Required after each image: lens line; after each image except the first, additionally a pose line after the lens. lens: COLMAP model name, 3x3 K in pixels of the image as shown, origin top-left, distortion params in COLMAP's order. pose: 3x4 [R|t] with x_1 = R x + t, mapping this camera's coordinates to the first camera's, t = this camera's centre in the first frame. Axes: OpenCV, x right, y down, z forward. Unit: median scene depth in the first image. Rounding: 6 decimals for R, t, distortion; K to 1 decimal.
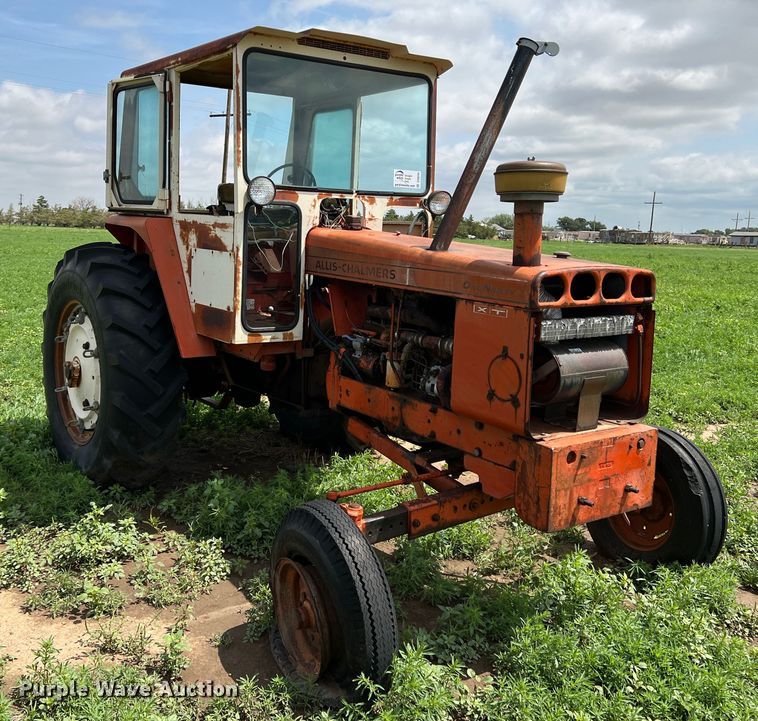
lens RADIAL K [[844.8, 0, 378.5], [0, 844.8, 345.4], [0, 0, 1]] dist [0.069268, 0.008826]
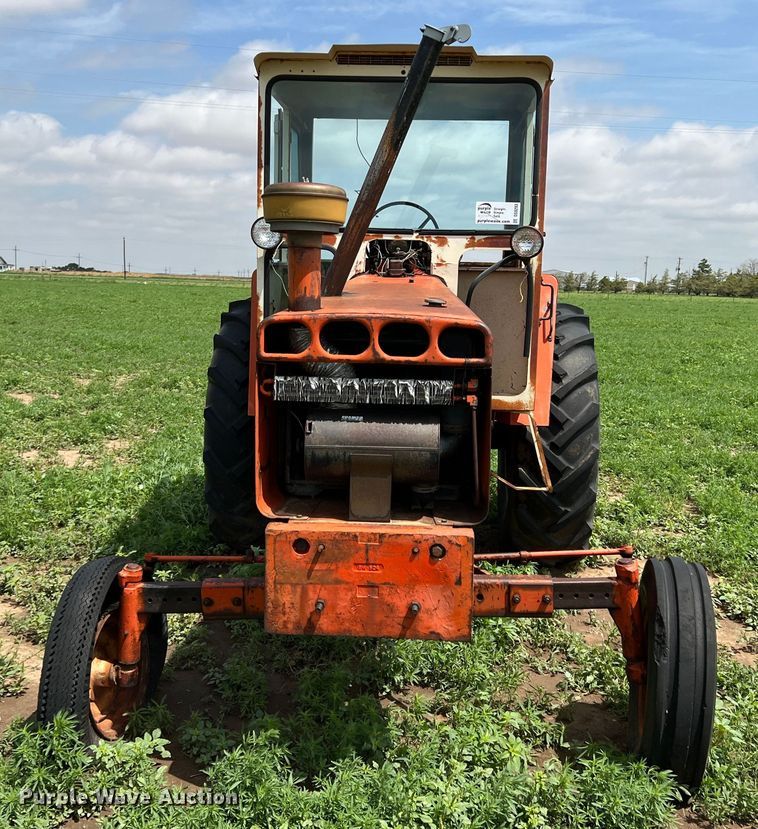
lens RADIAL K [[1090.4, 0, 379.0], [0, 1090.4, 414.5], [0, 0, 1]] dist [0.042515, -0.054742]
pose [[0.783764, 0.071922, -0.616880, 0.653749], [-0.091179, 0.995834, 0.000259, -0.000023], [0.614329, 0.056044, 0.787057, 0.157142]]
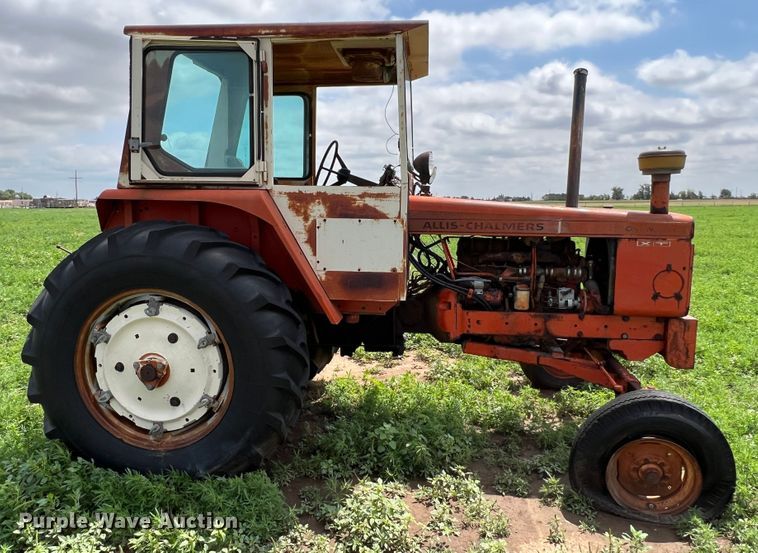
lens RADIAL K [[546.0, 0, 379.0], [0, 546.0, 276.5], [0, 0, 1]] dist [0.001819, -0.053827]
pose [[0.632857, -0.137633, 0.761938, -0.732470], [0.127630, 0.989156, 0.072669, -0.089729], [-0.763678, 0.051257, 0.643560, 0.557776]]
